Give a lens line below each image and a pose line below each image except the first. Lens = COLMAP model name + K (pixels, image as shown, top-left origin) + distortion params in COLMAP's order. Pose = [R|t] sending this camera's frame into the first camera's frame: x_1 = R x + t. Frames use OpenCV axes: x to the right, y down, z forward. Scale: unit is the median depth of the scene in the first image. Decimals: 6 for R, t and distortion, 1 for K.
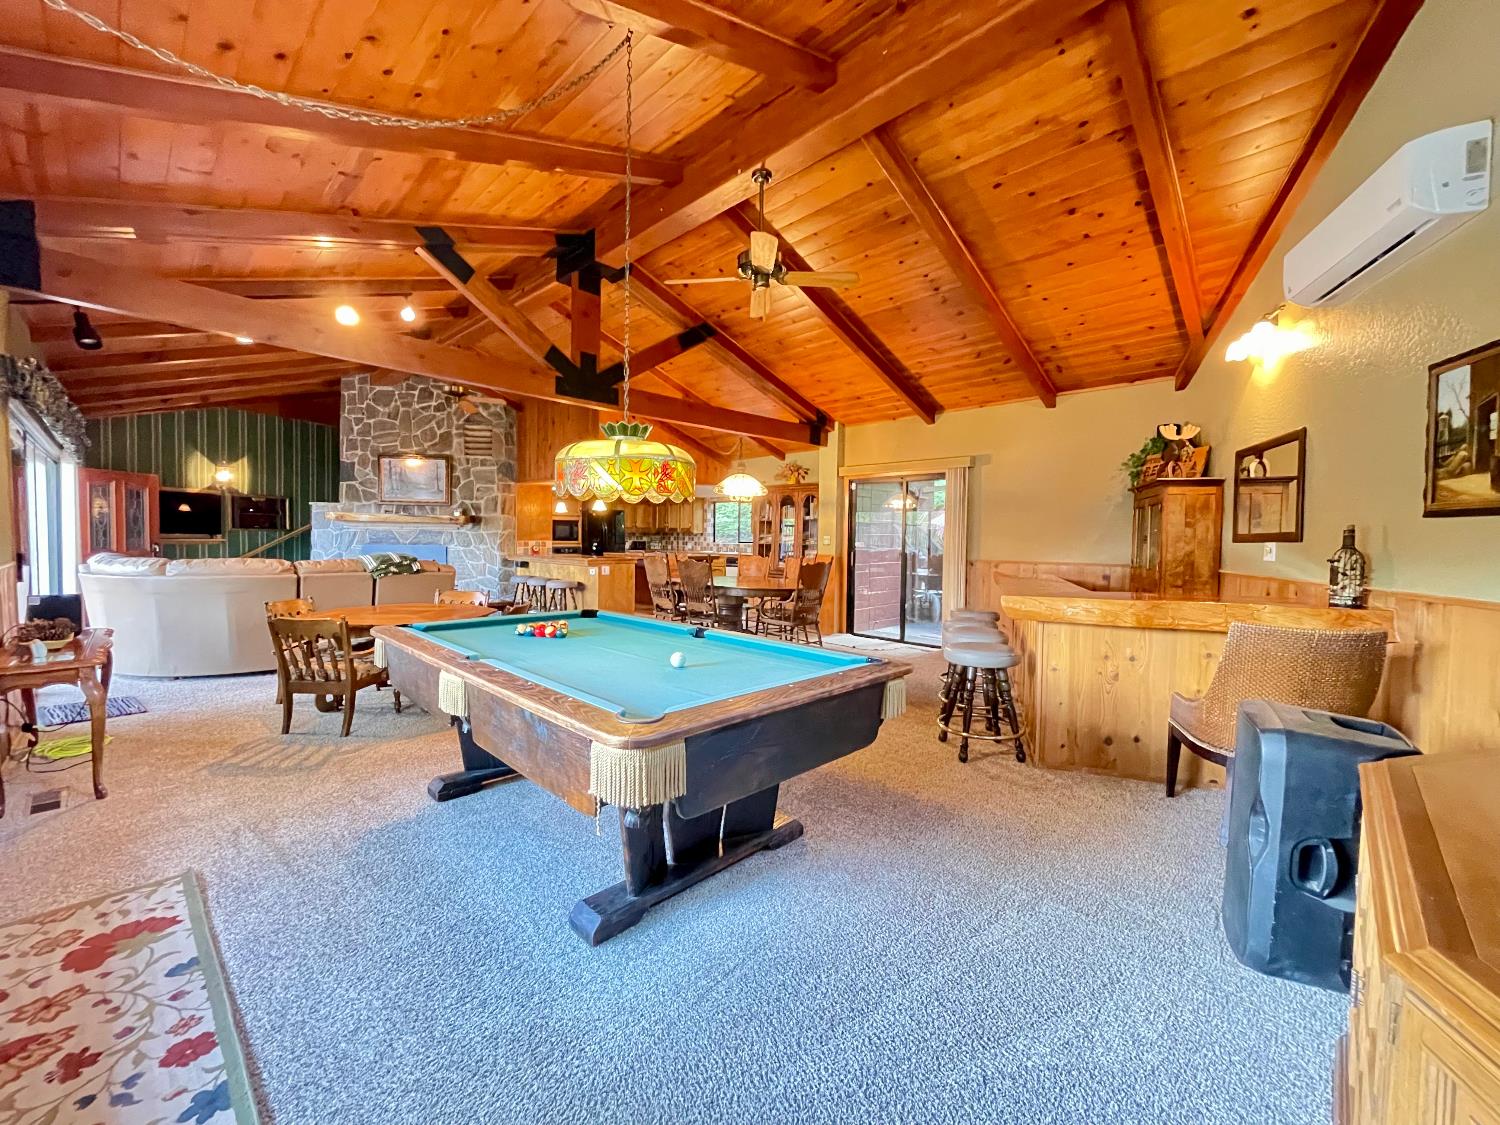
lens RADIAL K [[601.7, 0, 736.4], [0, 601.7, 555.0], [0, 0, 1]] dist [0.000916, 0.002490]
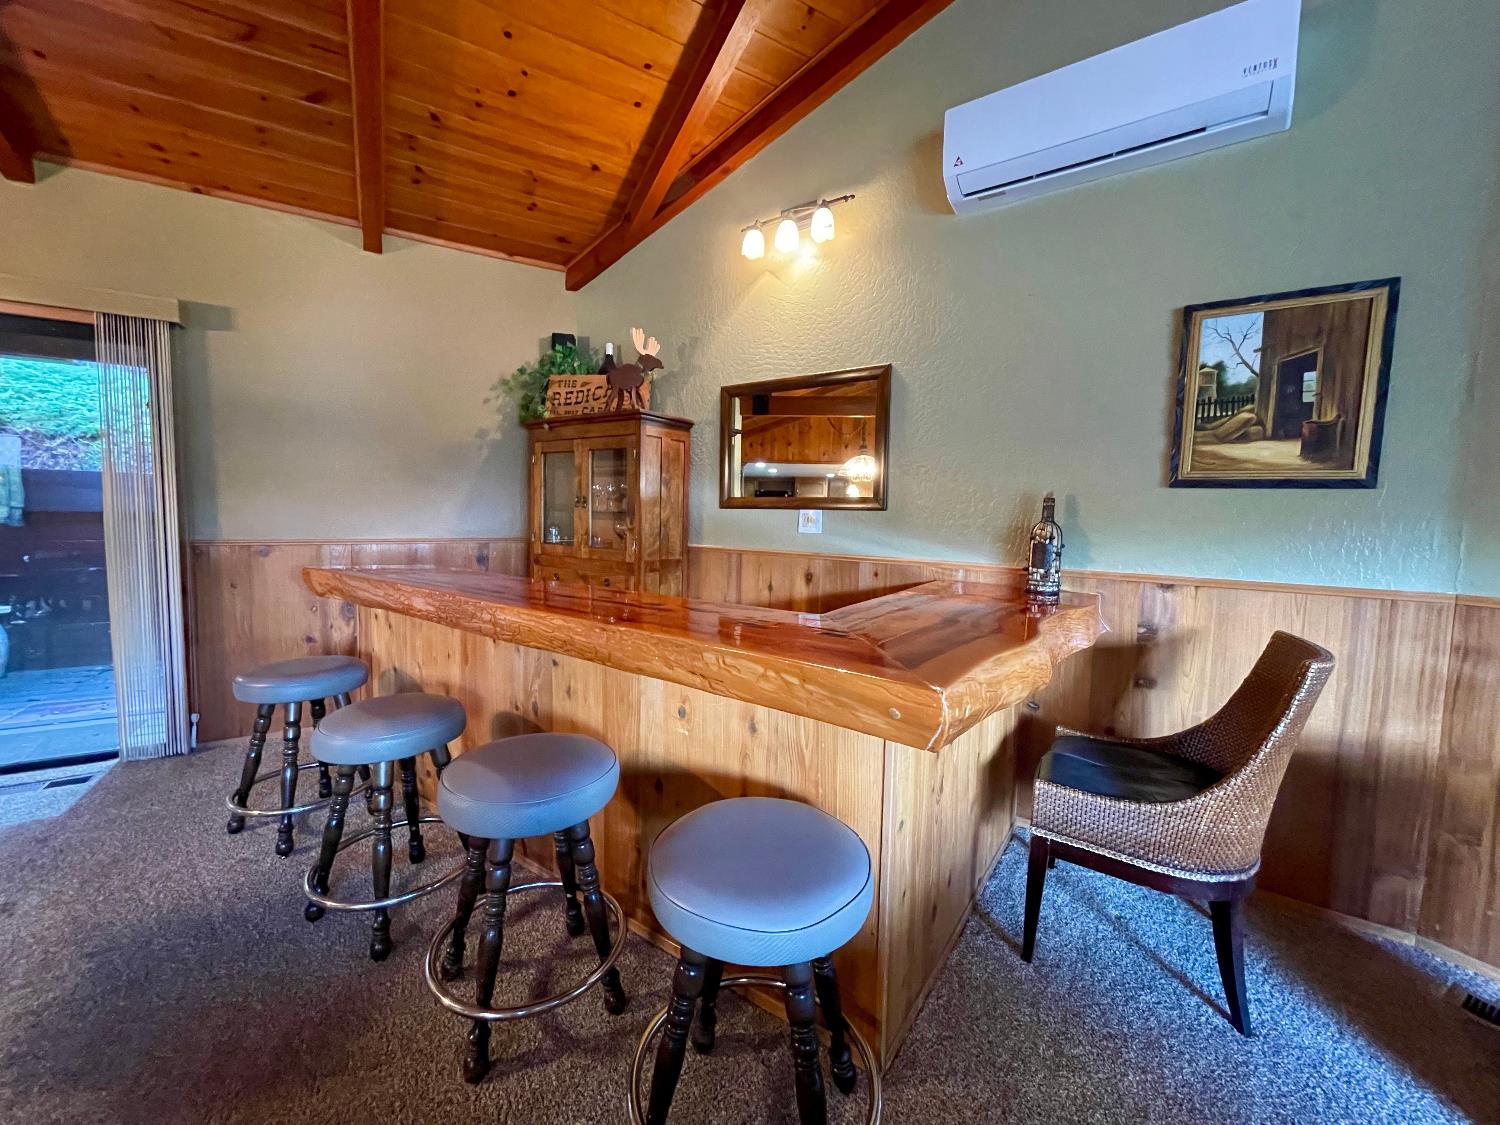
lens RADIAL K [[601.7, 0, 736.4], [0, 601.7, 555.0], [0, 0, 1]] dist [0.000916, 0.002490]
pose [[0.244636, -0.080428, 0.966274, 0.139278], [0.006515, 0.996668, 0.081309, -0.036320], [-0.969593, -0.013595, 0.244345, 1.282113]]
